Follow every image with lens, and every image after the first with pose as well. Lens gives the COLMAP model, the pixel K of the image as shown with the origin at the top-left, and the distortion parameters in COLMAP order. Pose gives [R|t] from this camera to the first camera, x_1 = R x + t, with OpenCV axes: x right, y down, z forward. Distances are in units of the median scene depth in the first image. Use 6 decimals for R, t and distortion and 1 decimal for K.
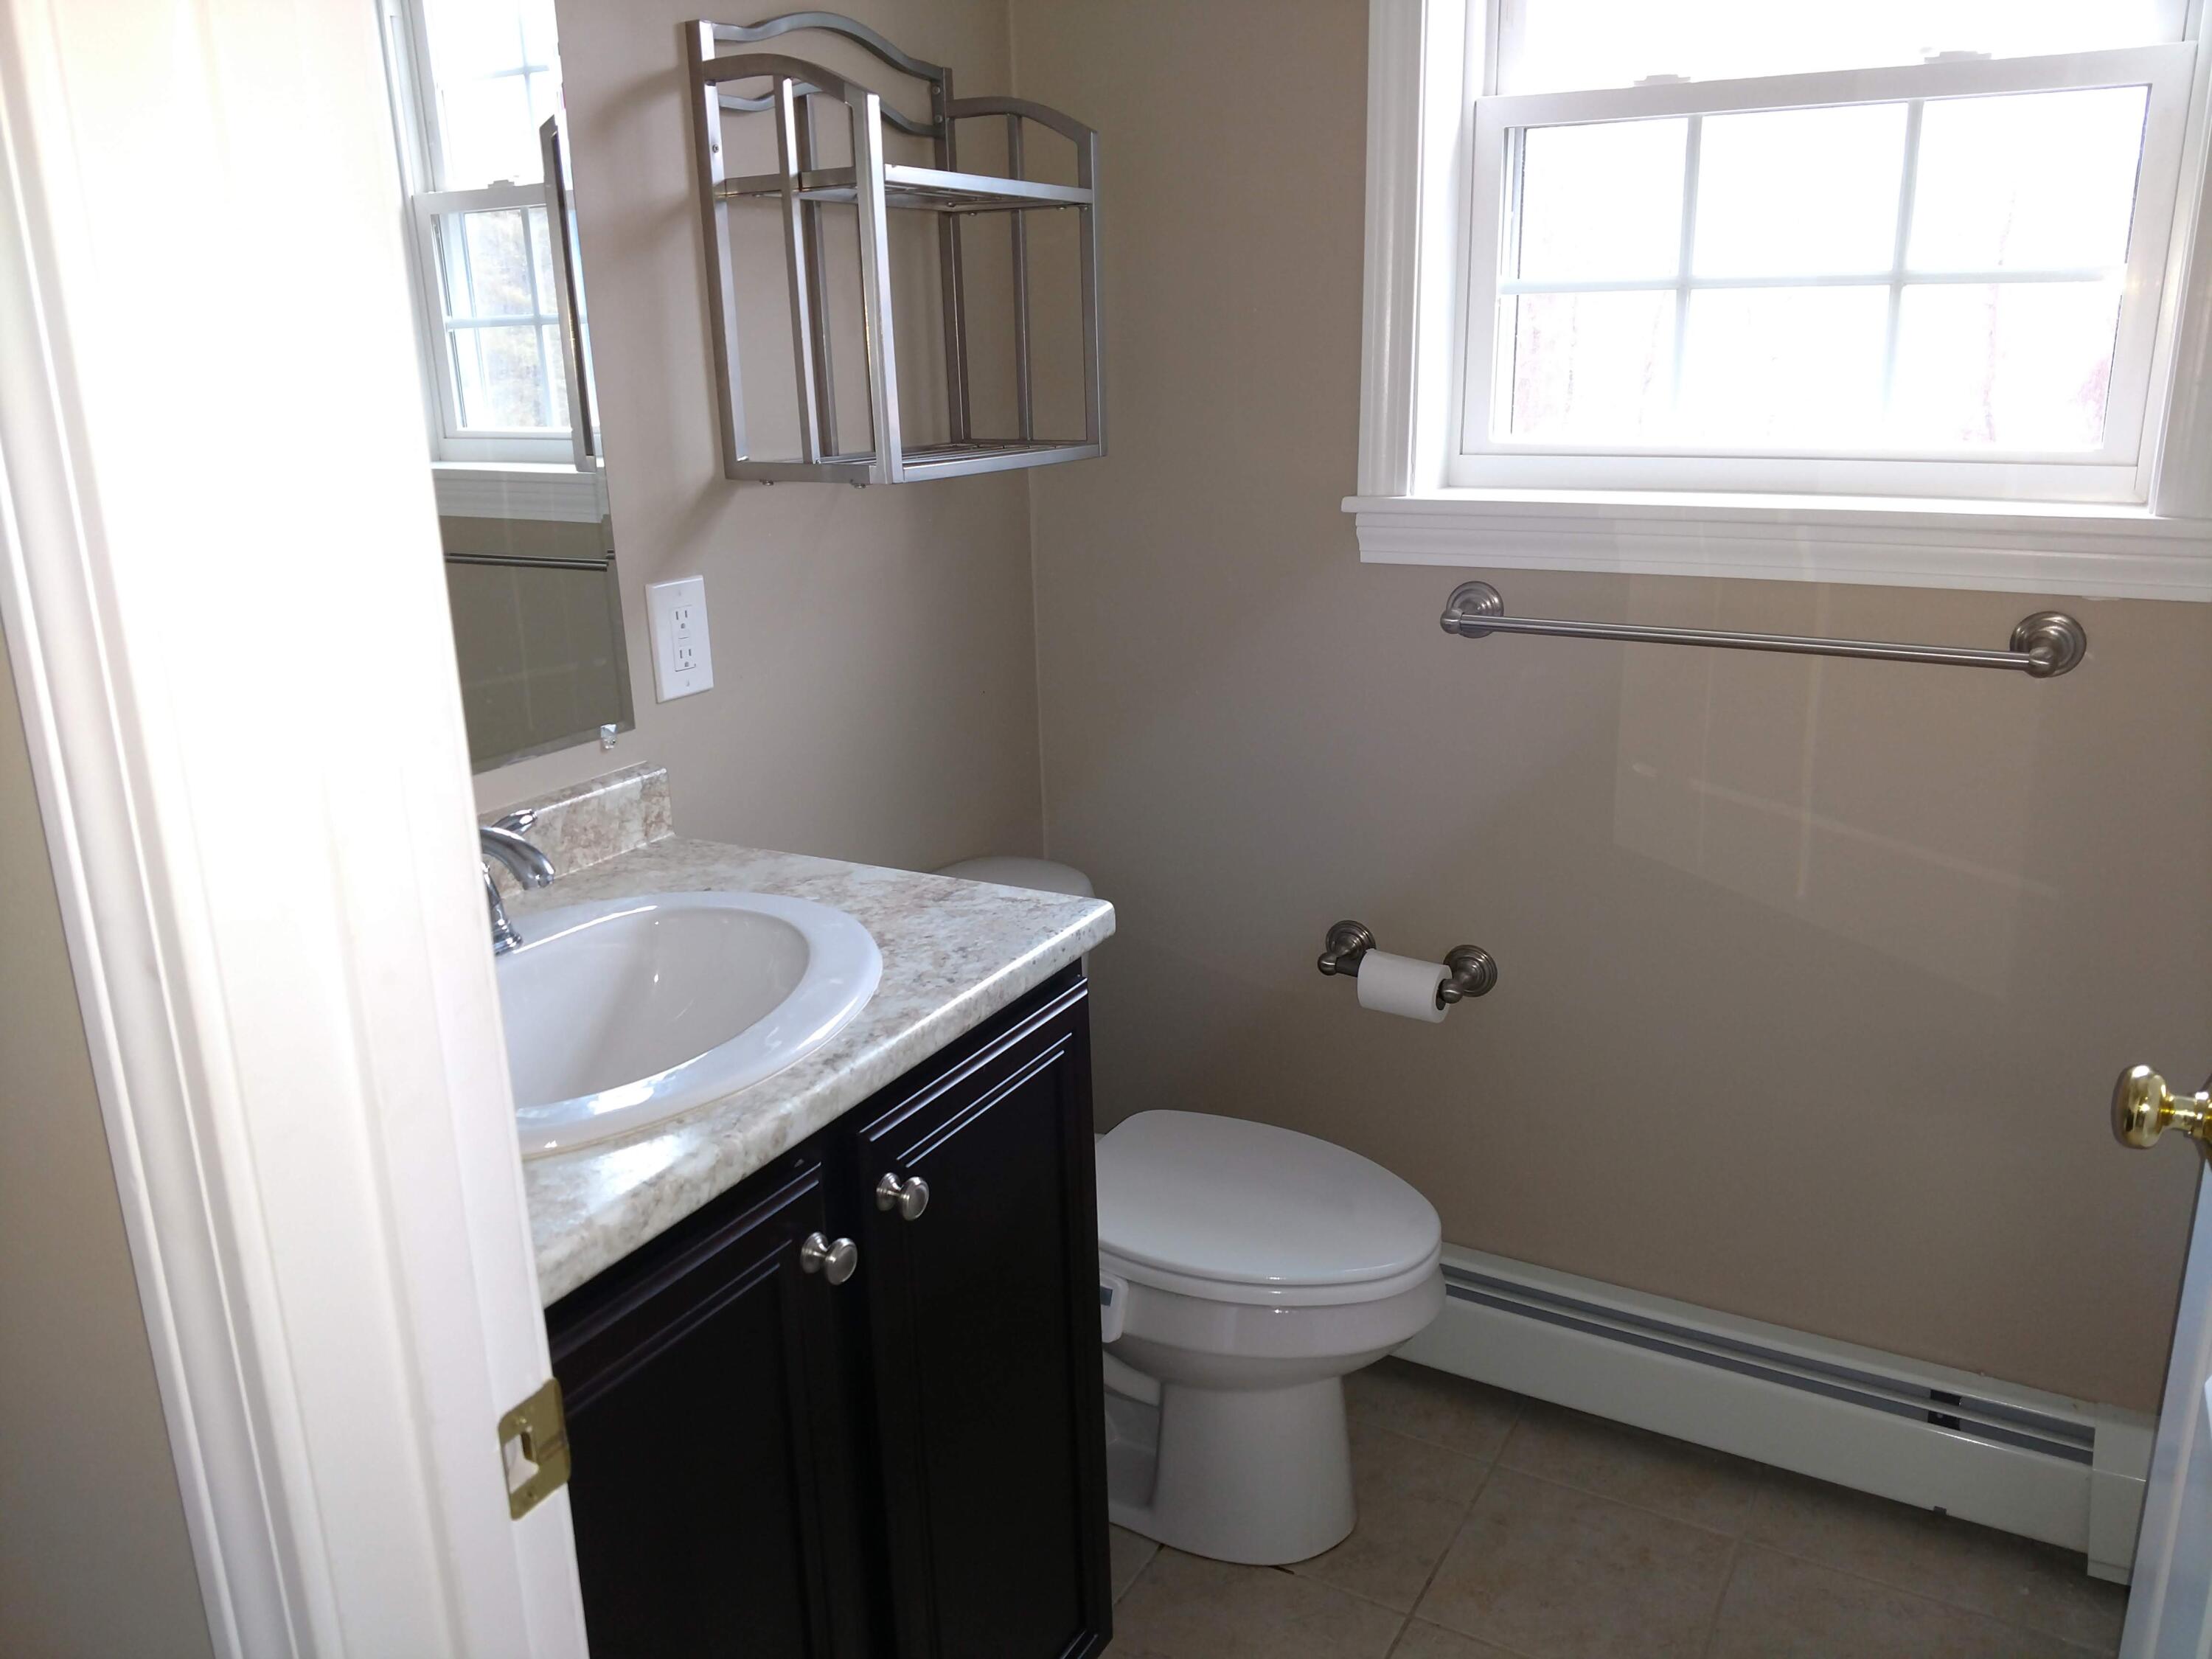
lens RADIAL K [[1686.1, 0, 1106.0], [0, 1686.1, 829.5], [0, 0, 1]] dist [0.091139, -0.104379]
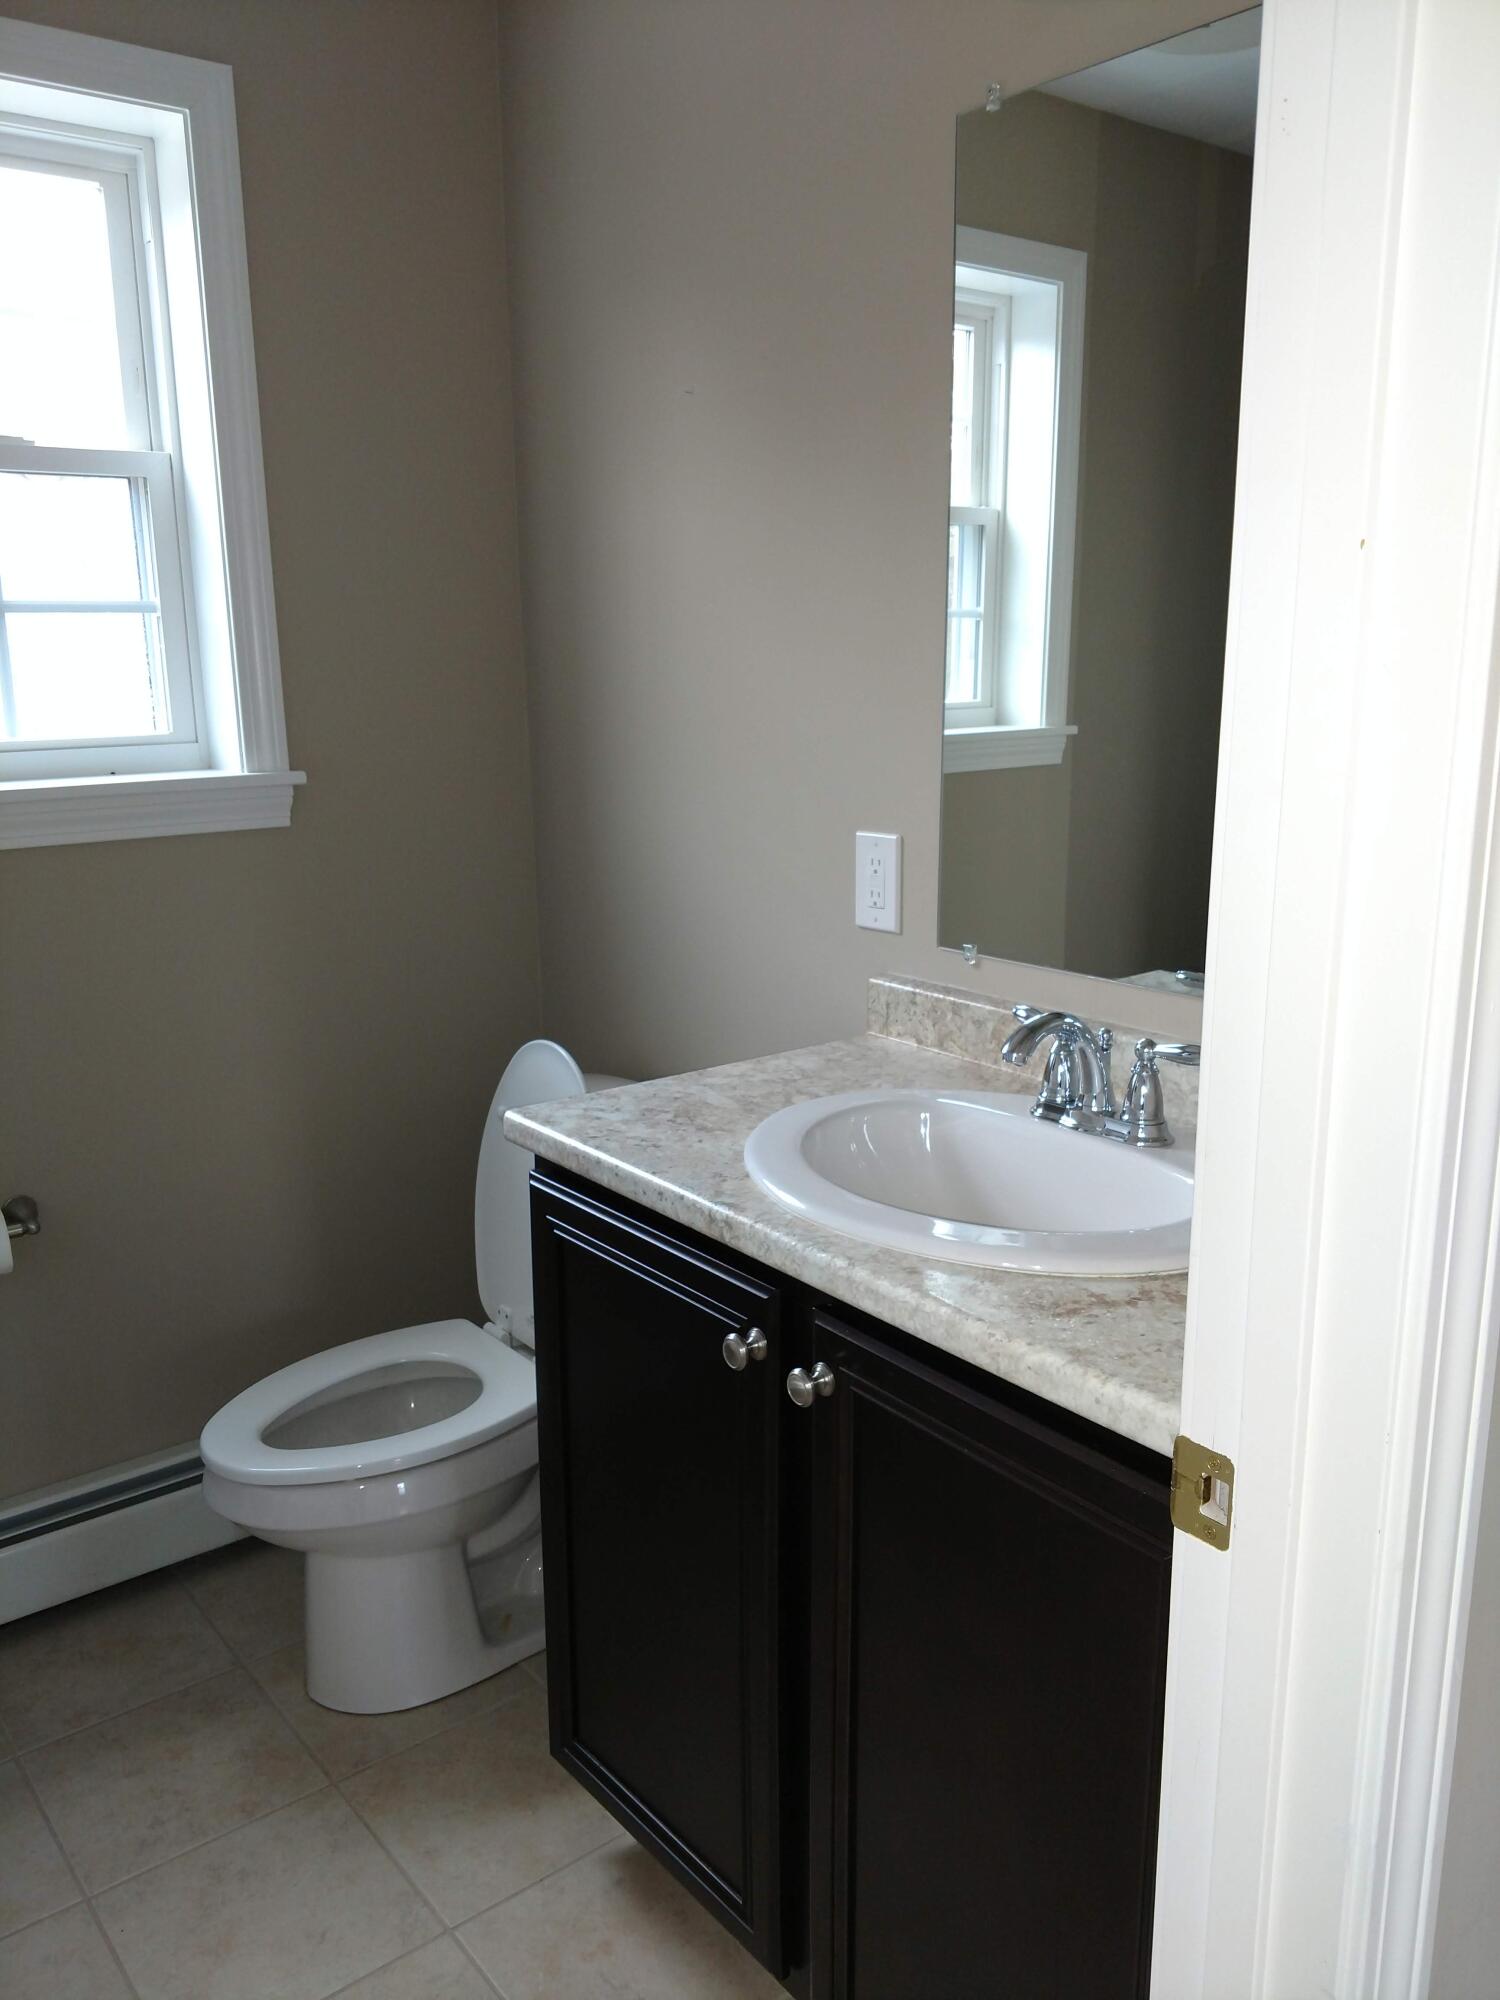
lens RADIAL K [[1524.5, 0, 791.8], [0, 1524.5, 1001.3], [0, 0, 1]] dist [0.091139, -0.104379]
pose [[-0.369155, 0.239788, -0.897901, 0.846767], [-0.247337, 0.905950, 0.343626, -0.428226], [0.895851, 0.348936, -0.275128, 1.379665]]
